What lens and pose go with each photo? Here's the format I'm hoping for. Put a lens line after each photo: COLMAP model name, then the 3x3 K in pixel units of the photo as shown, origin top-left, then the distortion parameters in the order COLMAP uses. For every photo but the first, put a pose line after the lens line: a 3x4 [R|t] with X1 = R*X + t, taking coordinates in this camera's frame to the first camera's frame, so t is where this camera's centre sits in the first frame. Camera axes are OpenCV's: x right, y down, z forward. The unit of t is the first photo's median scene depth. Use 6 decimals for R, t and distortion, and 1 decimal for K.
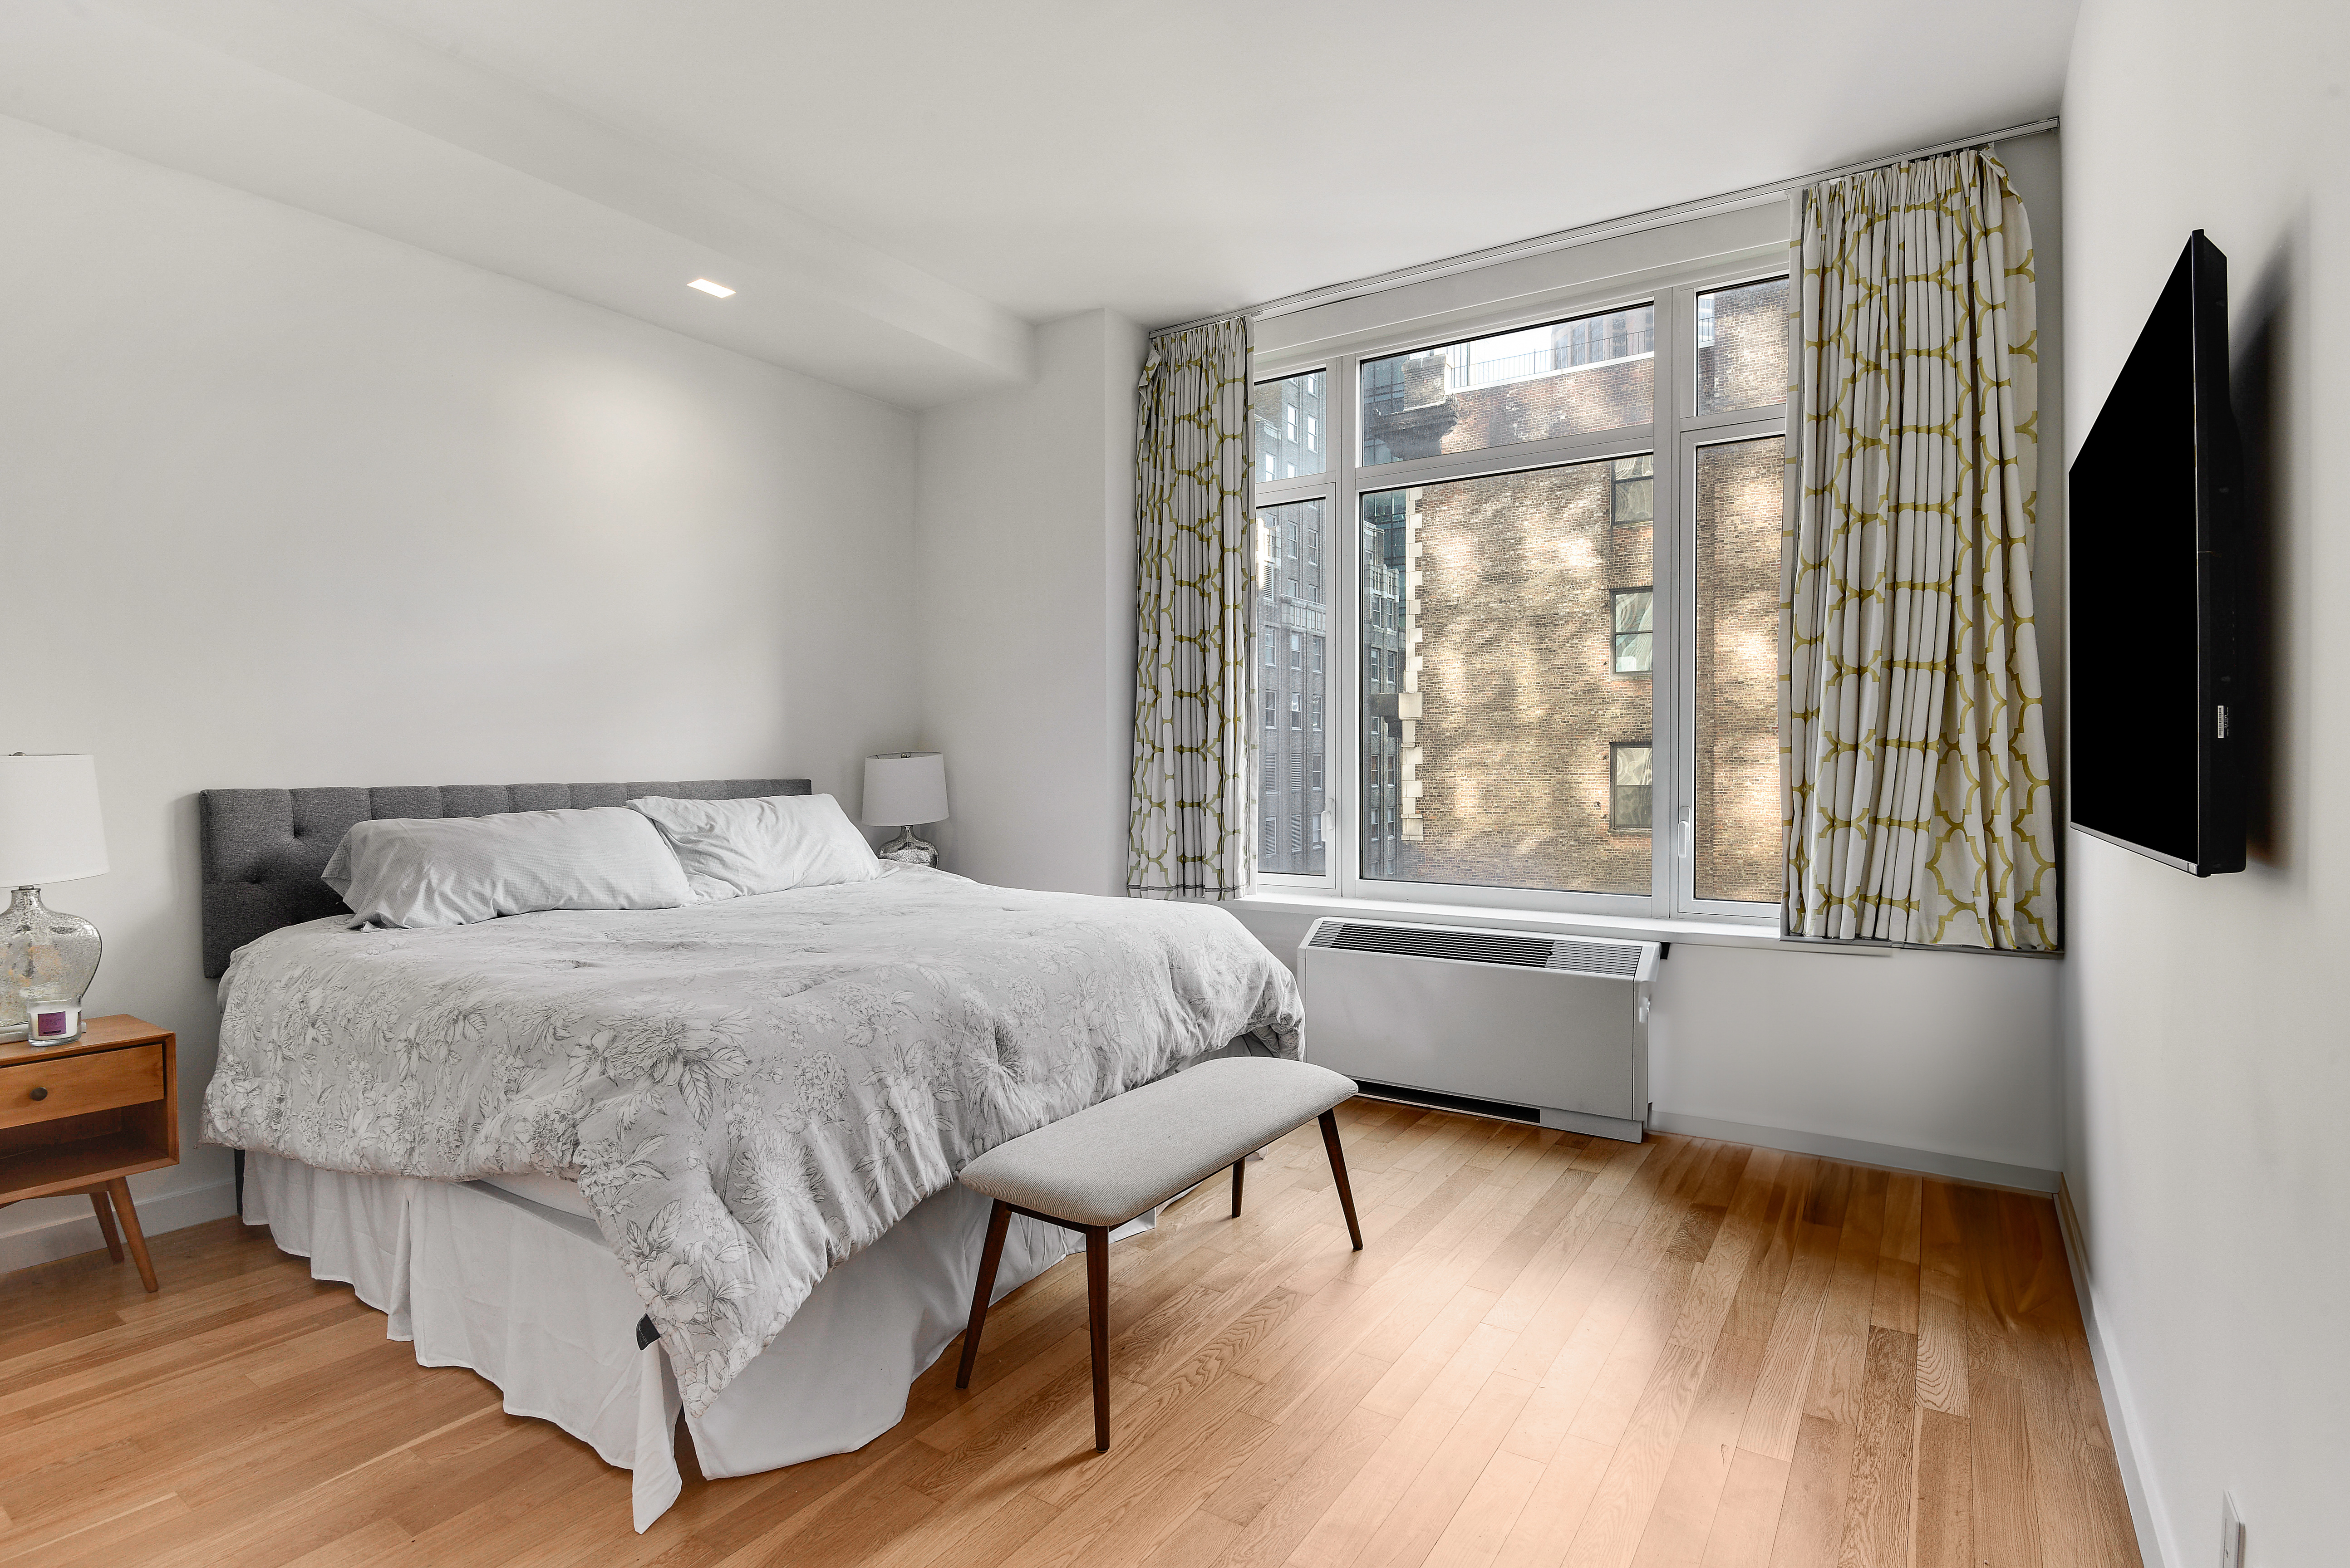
lens RADIAL K [[1090.7, 0, 1164.6], [0, 1090.7, 776.3], [0, 0, 1]] dist [-0.000664, -0.017208]
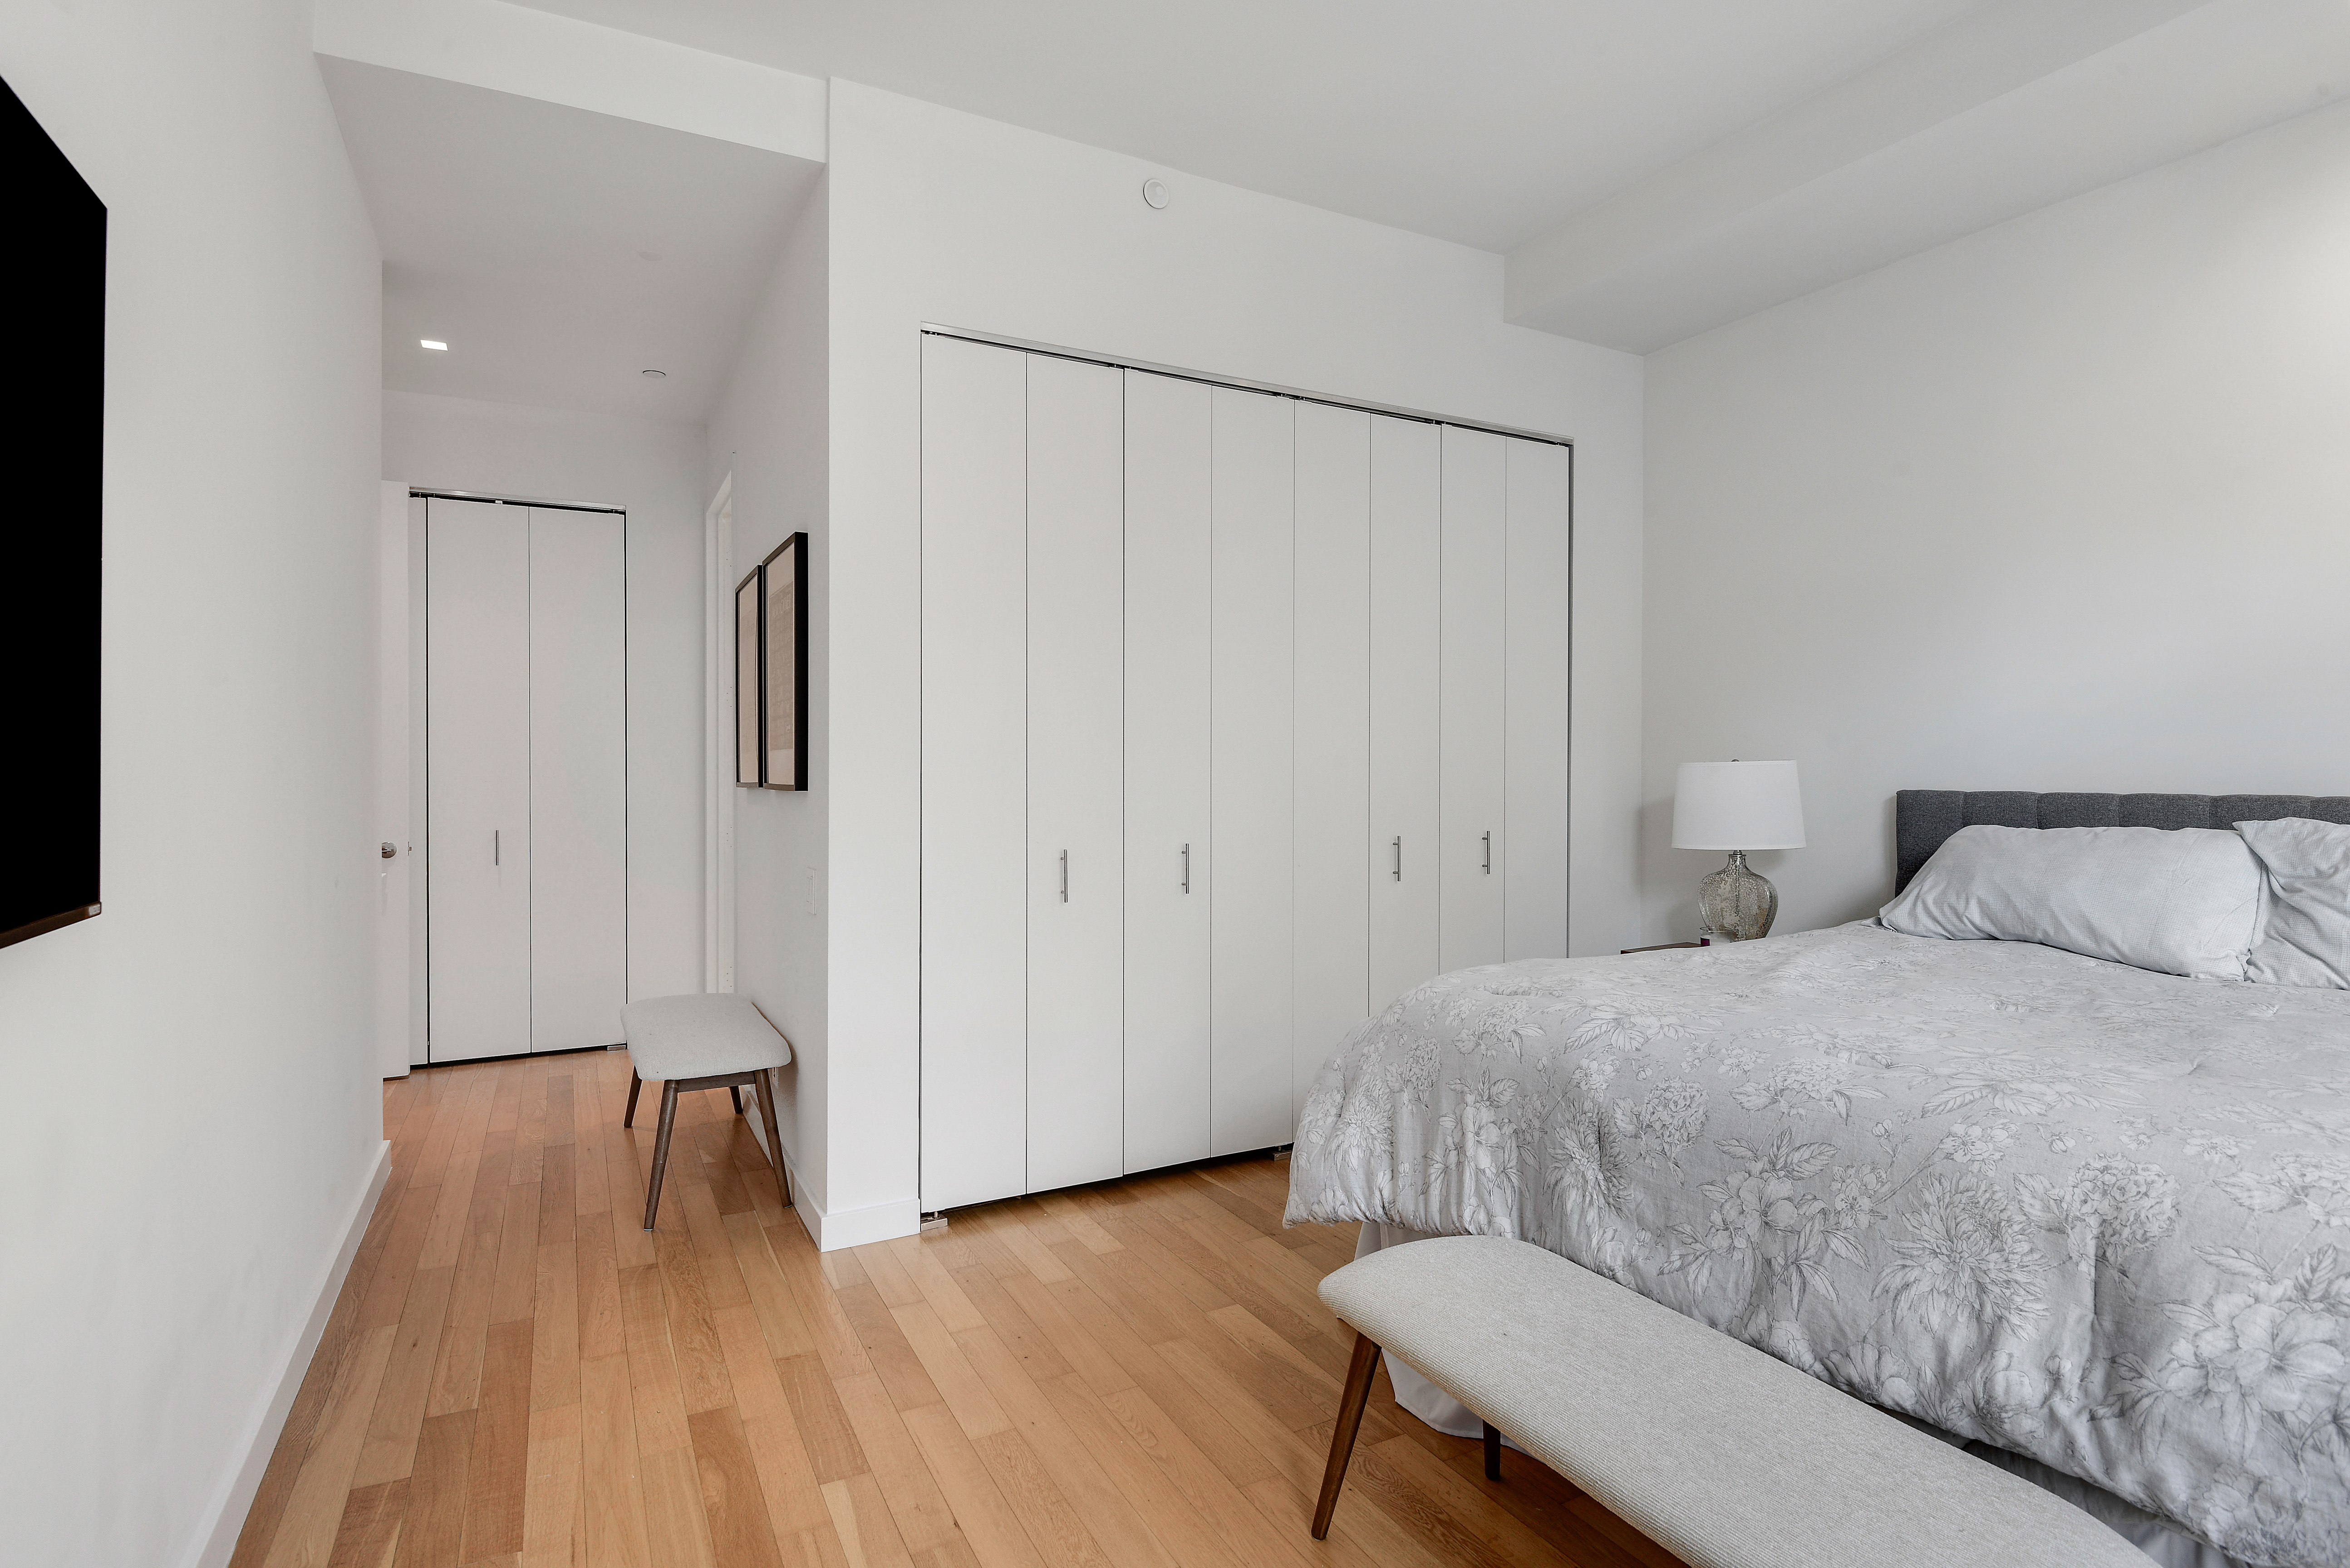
lens RADIAL K [[1090.7, 0, 1164.6], [0, 1090.7, 776.3], [0, 0, 1]] dist [-0.000664, -0.017208]
pose [[-0.436757, 0.012301, -0.899495, 0.565558], [-0.004567, 0.999863, 0.015891, -0.019149], [0.899568, 0.011049, -0.436641, 0.892042]]
